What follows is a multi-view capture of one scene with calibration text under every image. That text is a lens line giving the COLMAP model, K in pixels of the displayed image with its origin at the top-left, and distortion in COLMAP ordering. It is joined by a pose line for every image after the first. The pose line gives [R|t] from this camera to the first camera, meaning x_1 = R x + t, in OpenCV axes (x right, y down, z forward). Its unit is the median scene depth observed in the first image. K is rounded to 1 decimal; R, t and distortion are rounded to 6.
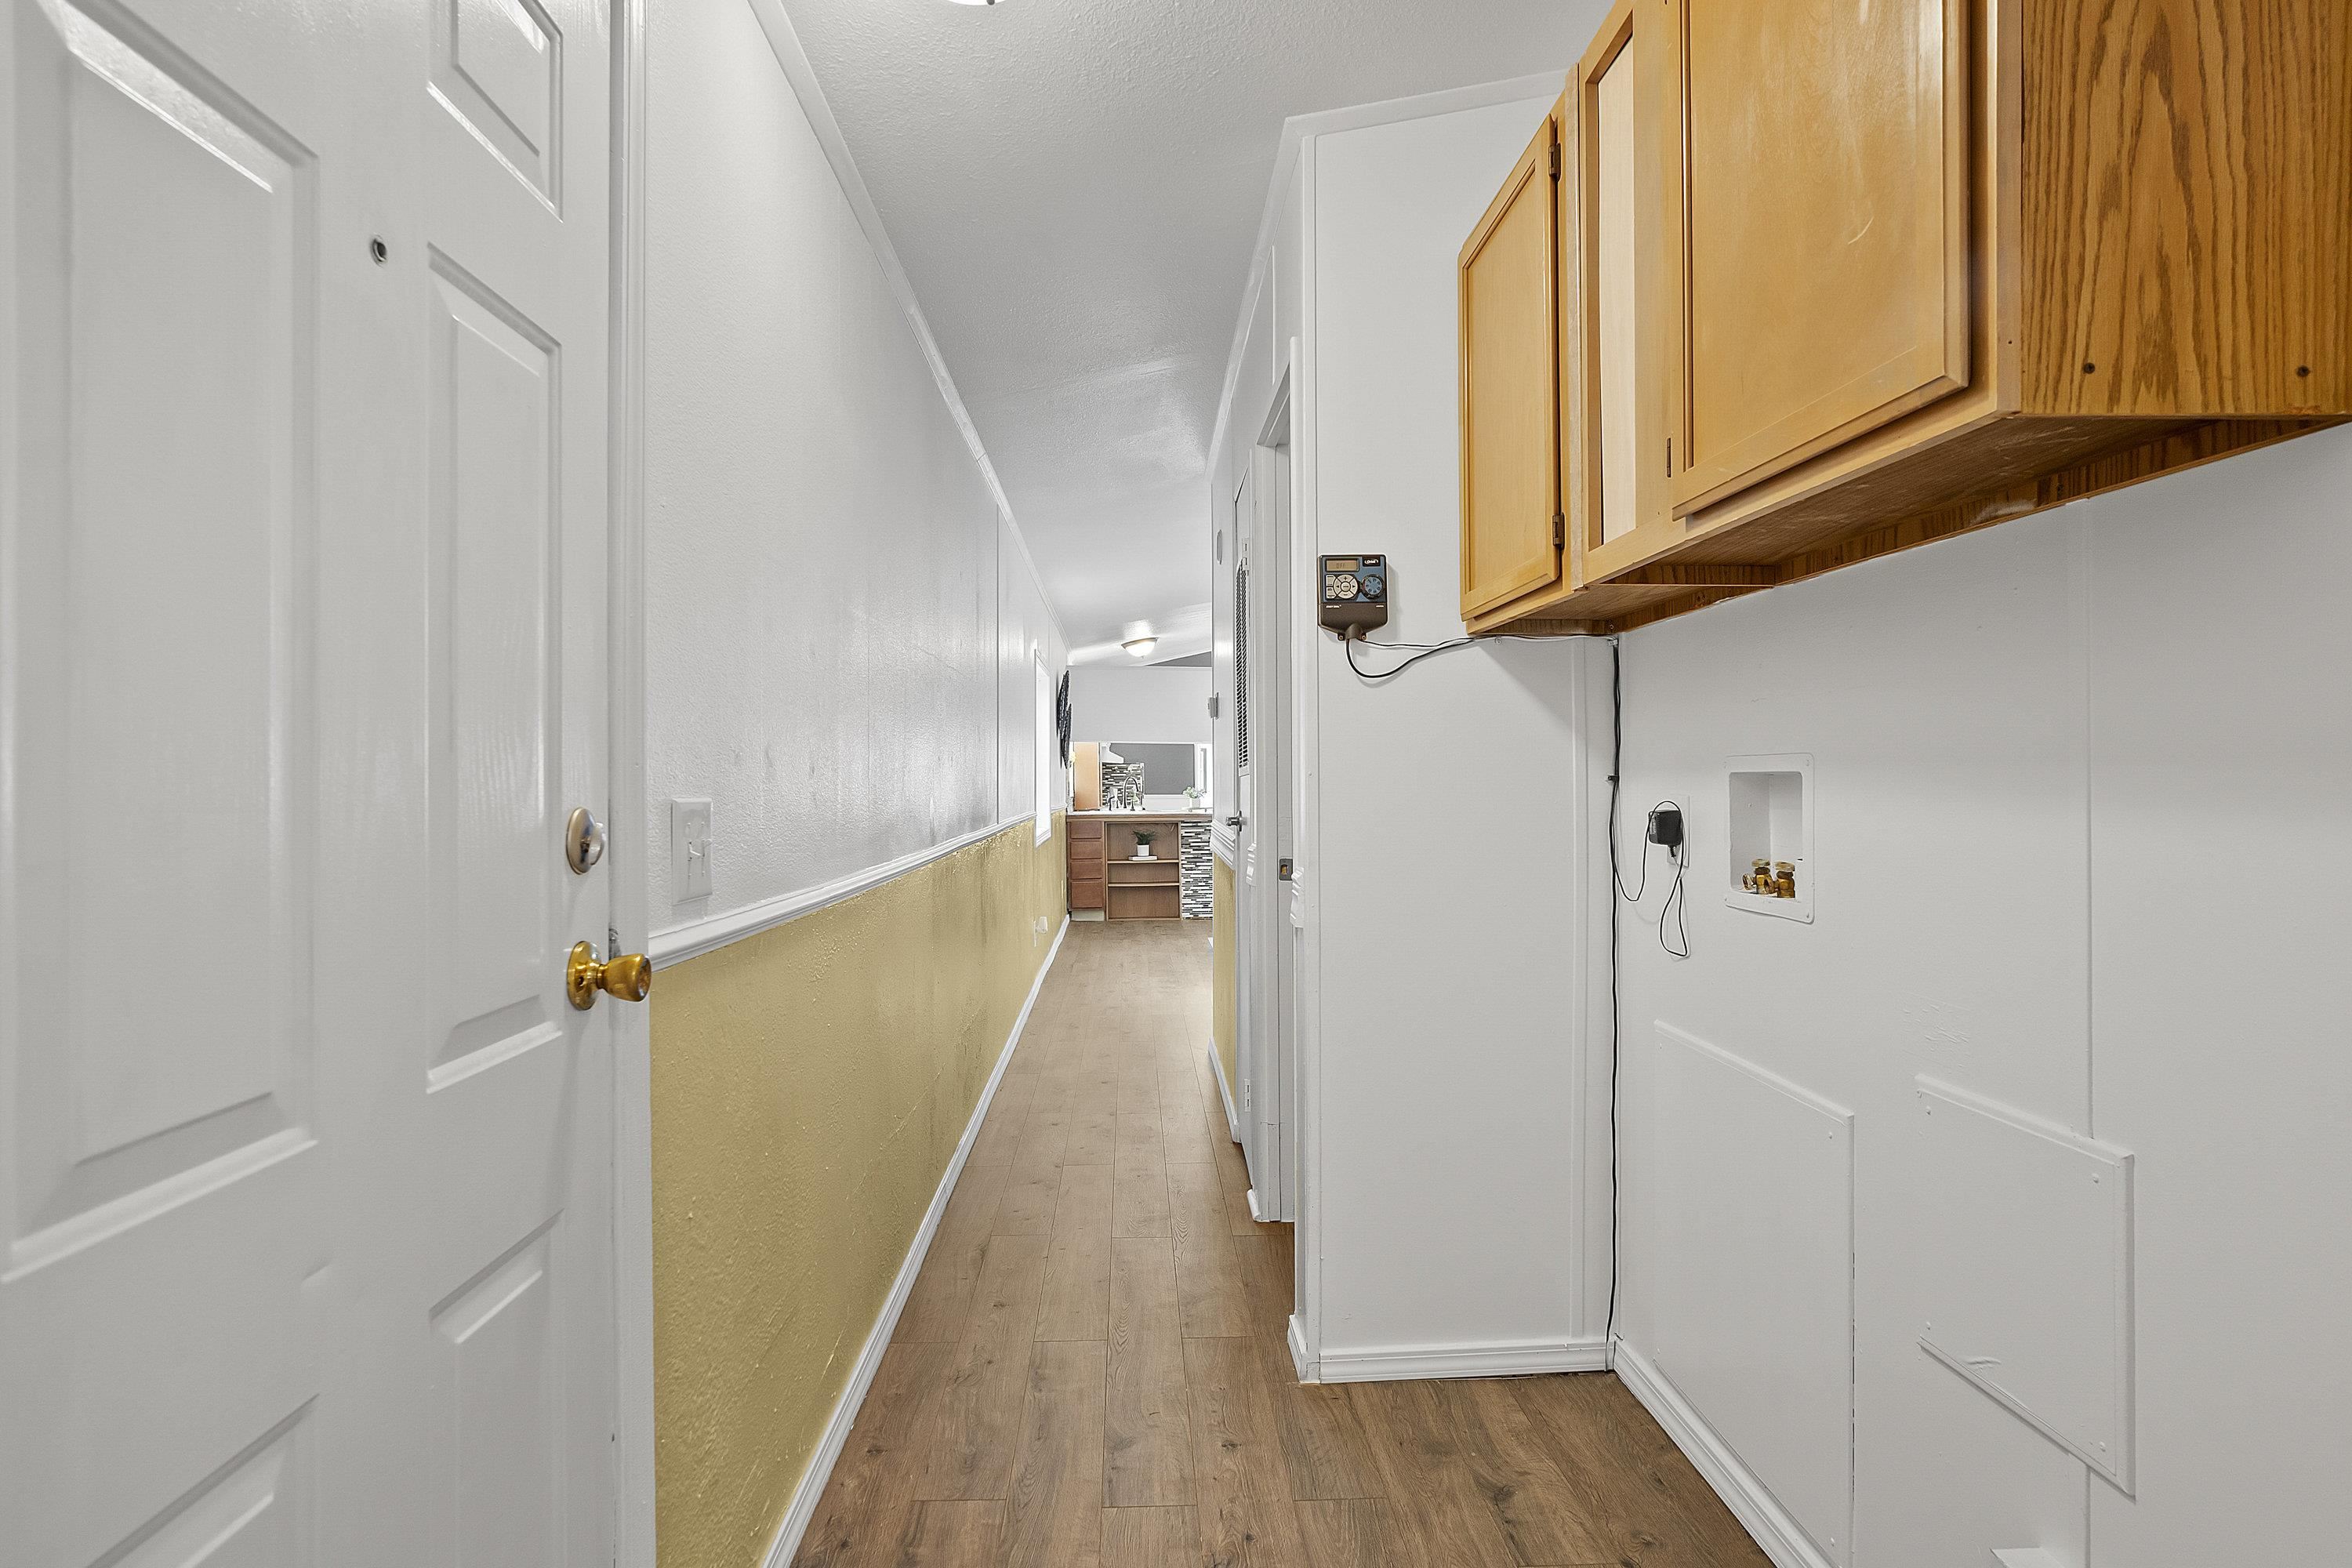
lens RADIAL K [[1330.7, 0, 1173.0], [0, 1330.7, 782.3], [0, 0, 1]] dist [-0.013219, 0.005308]
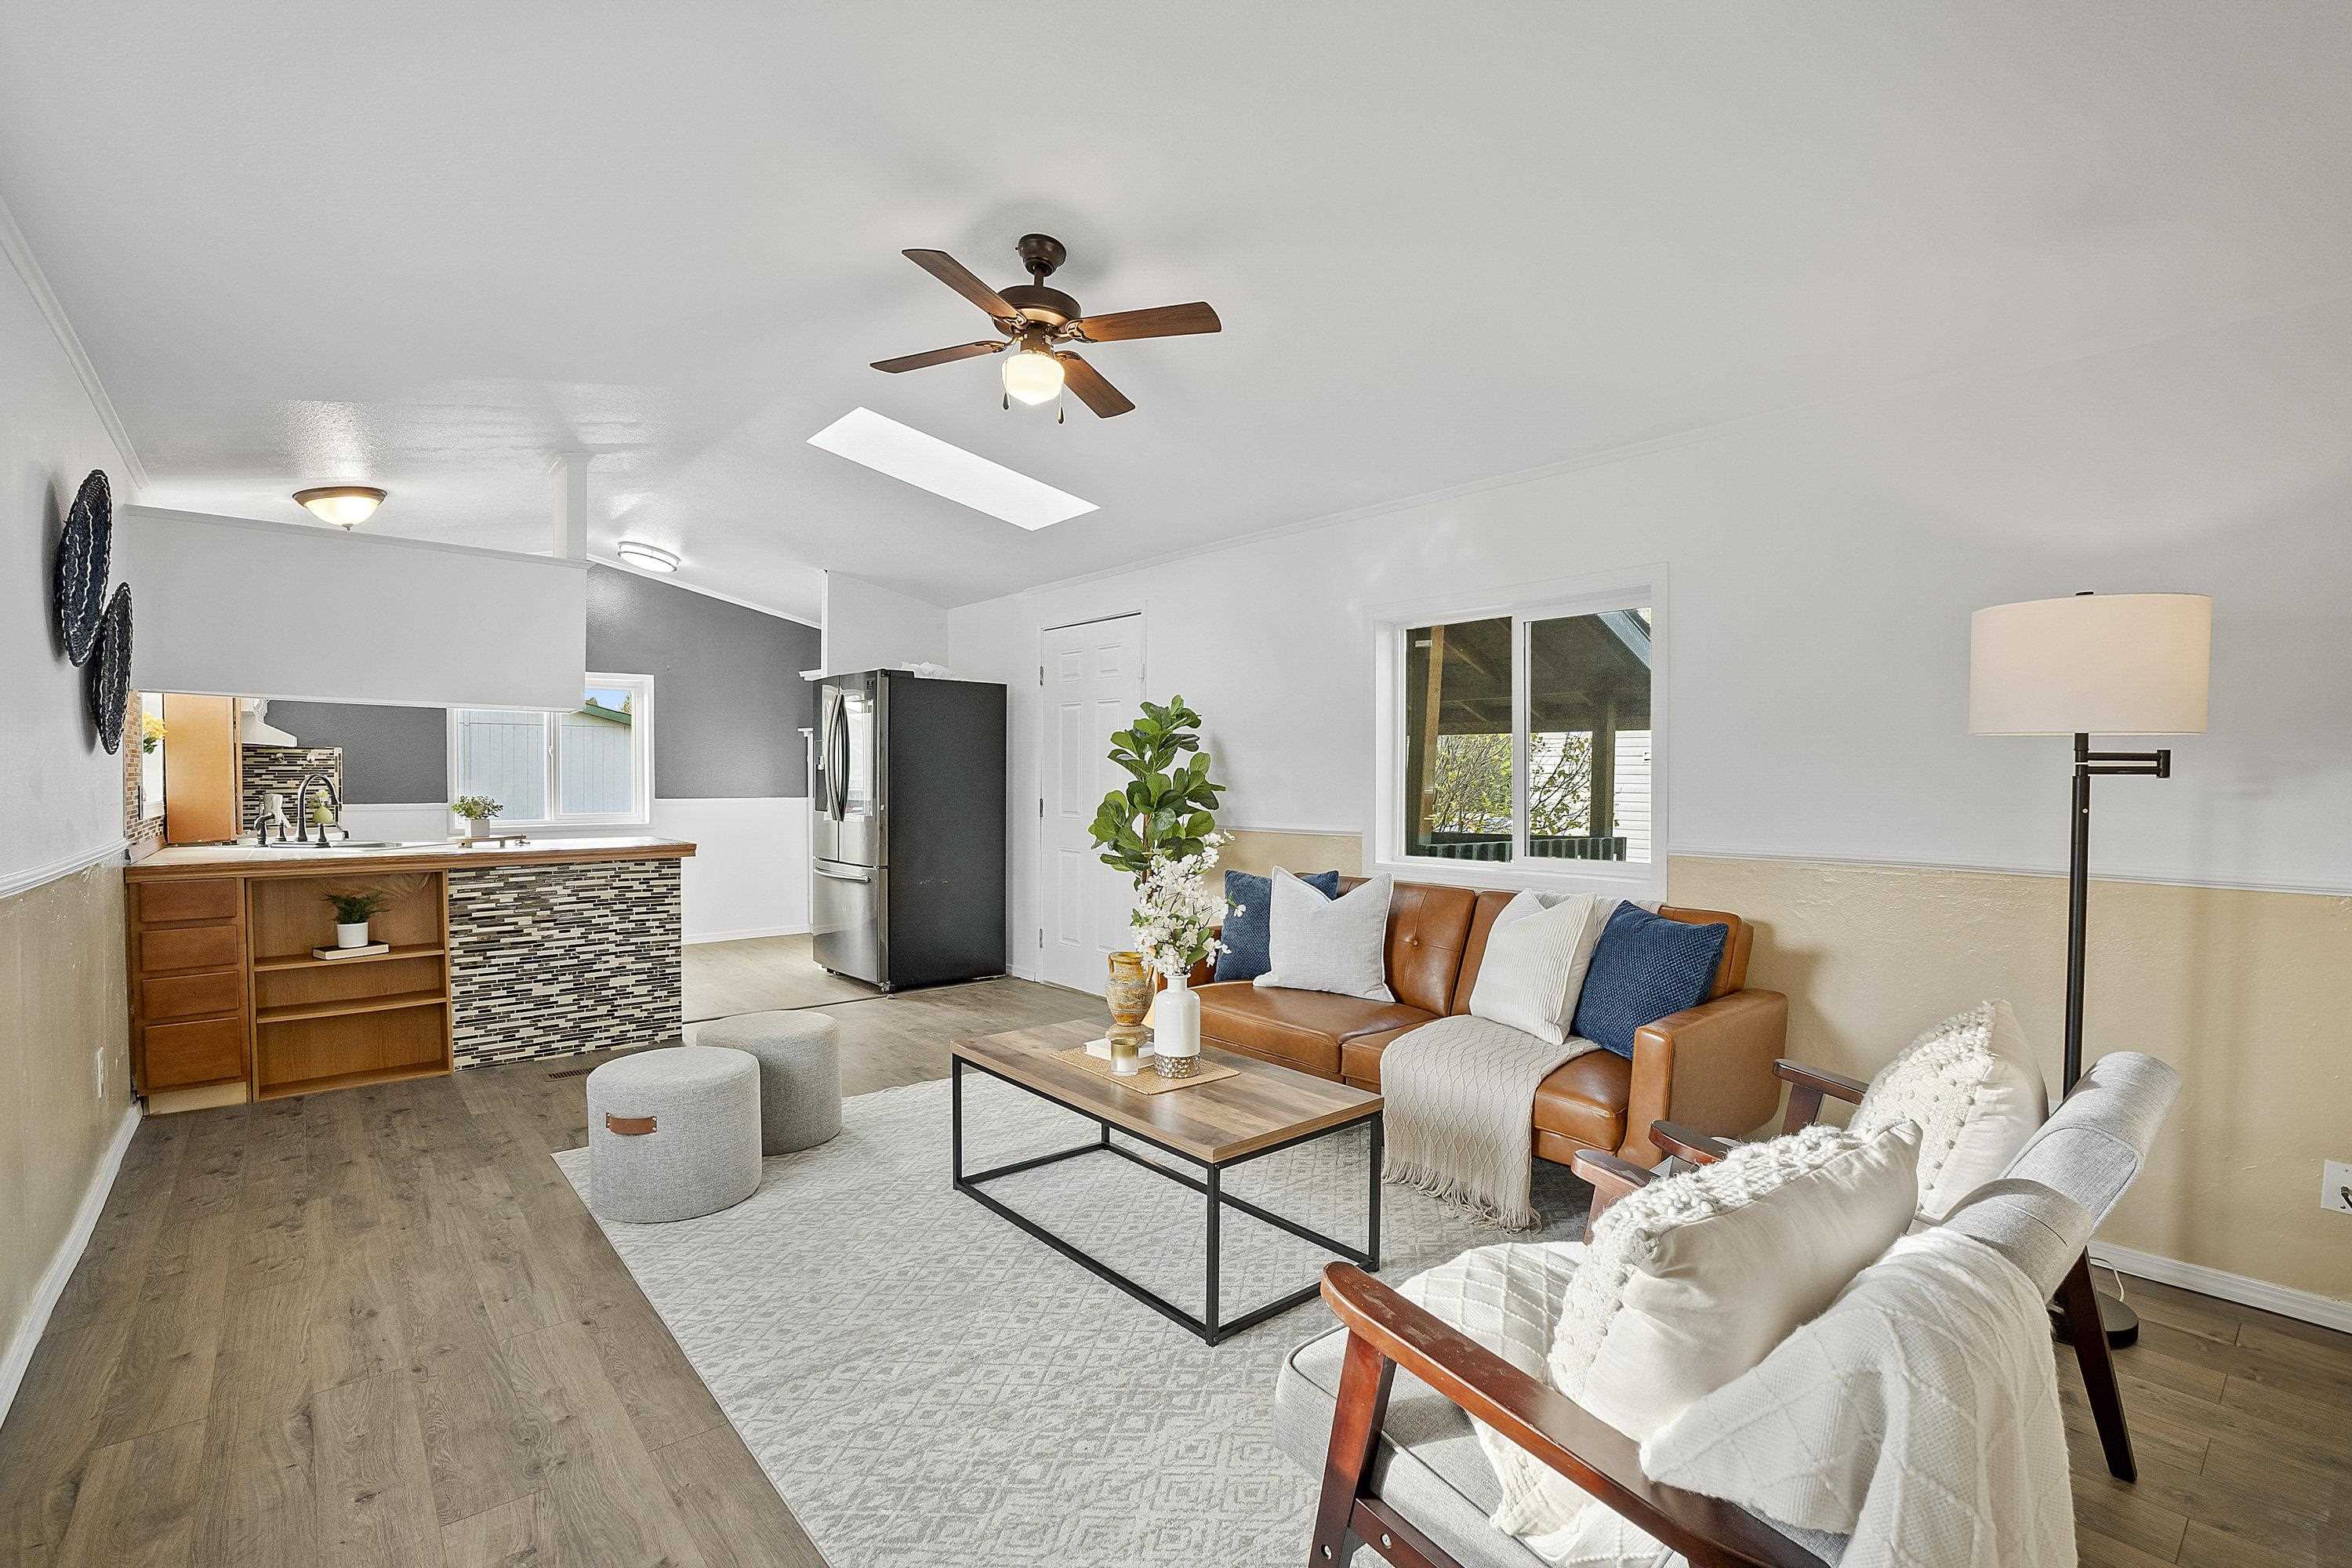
lens RADIAL K [[1075.6, 0, 1165.5], [0, 1075.6, 795.0], [0, 0, 1]] dist [-0.021547, 0.002479]
pose [[0.796080, -0.004781, 0.605172, -0.020803], [-0.008981, 0.999765, 0.019714, -0.007506], [-0.605124, -0.021129, 0.795850, 0.534069]]
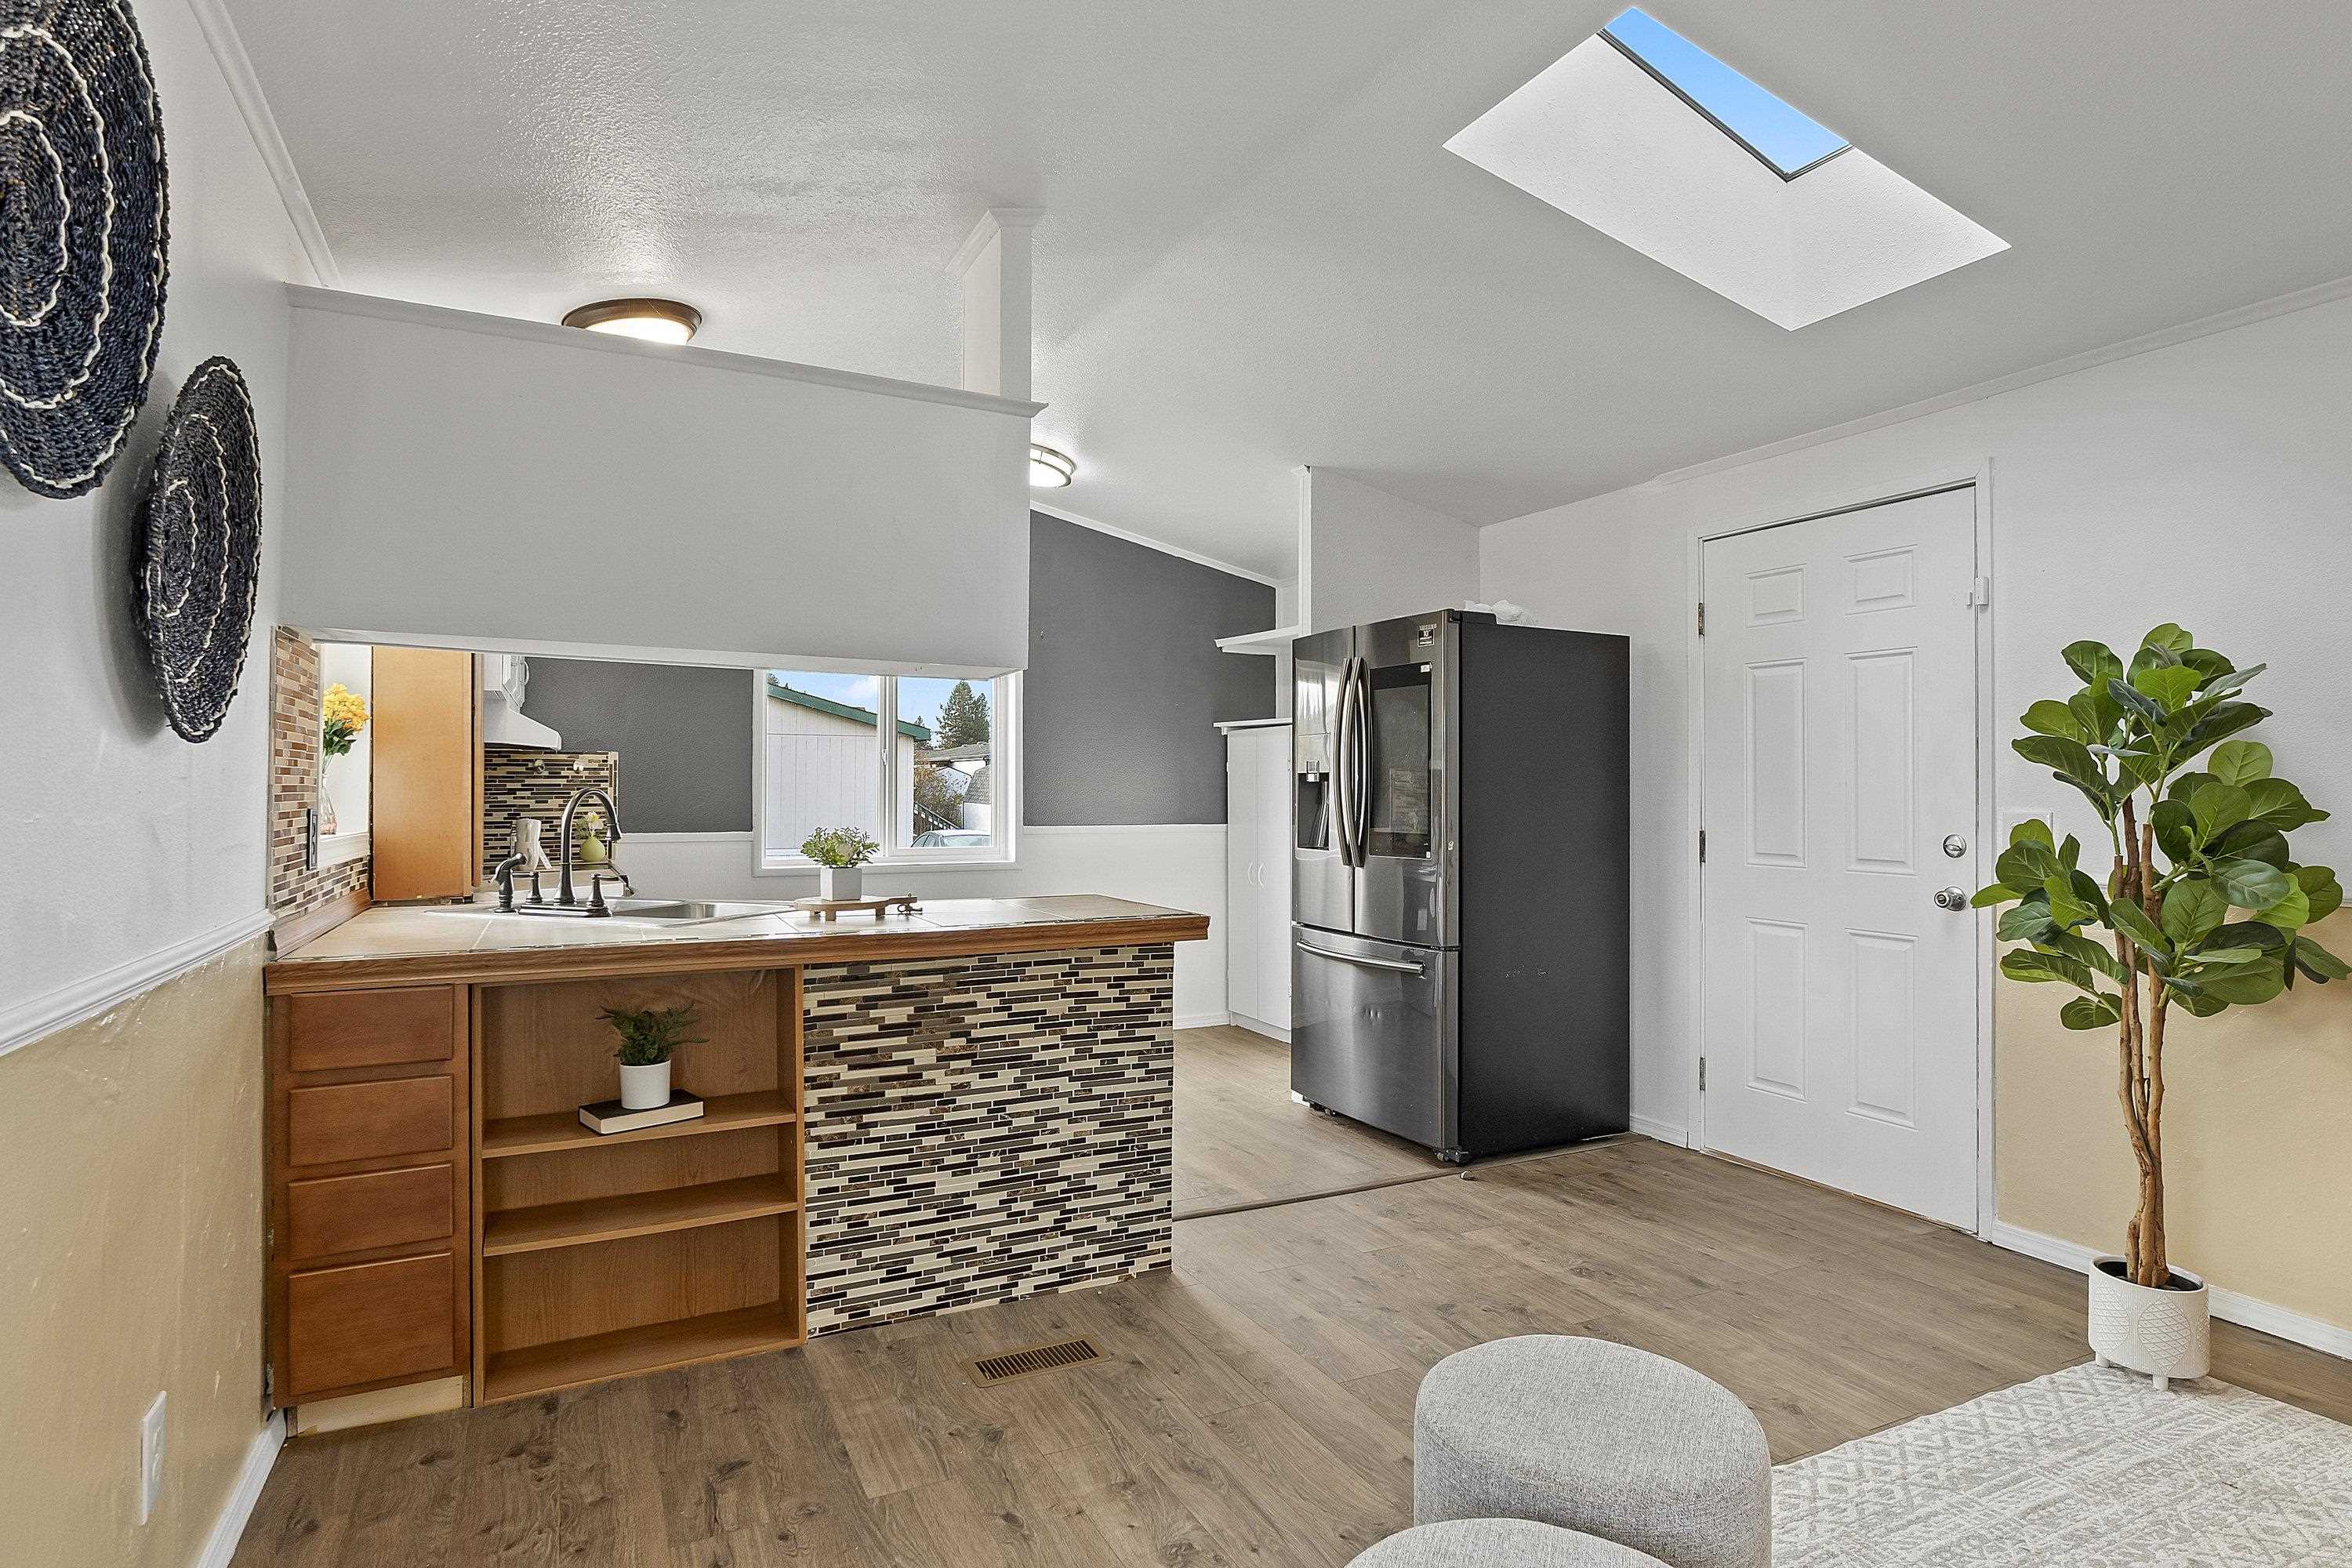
lens RADIAL K [[1192.5, 0, 1178.7], [0, 1192.5, 767.5], [0, 0, 1]] dist [-0.010762, 0.001168]
pose [[0.903106, 0.014041, 0.429188, -0.028761], [-0.007492, 0.999828, -0.016945, -0.005953], [-0.429352, 0.012088, 0.903056, 0.752079]]
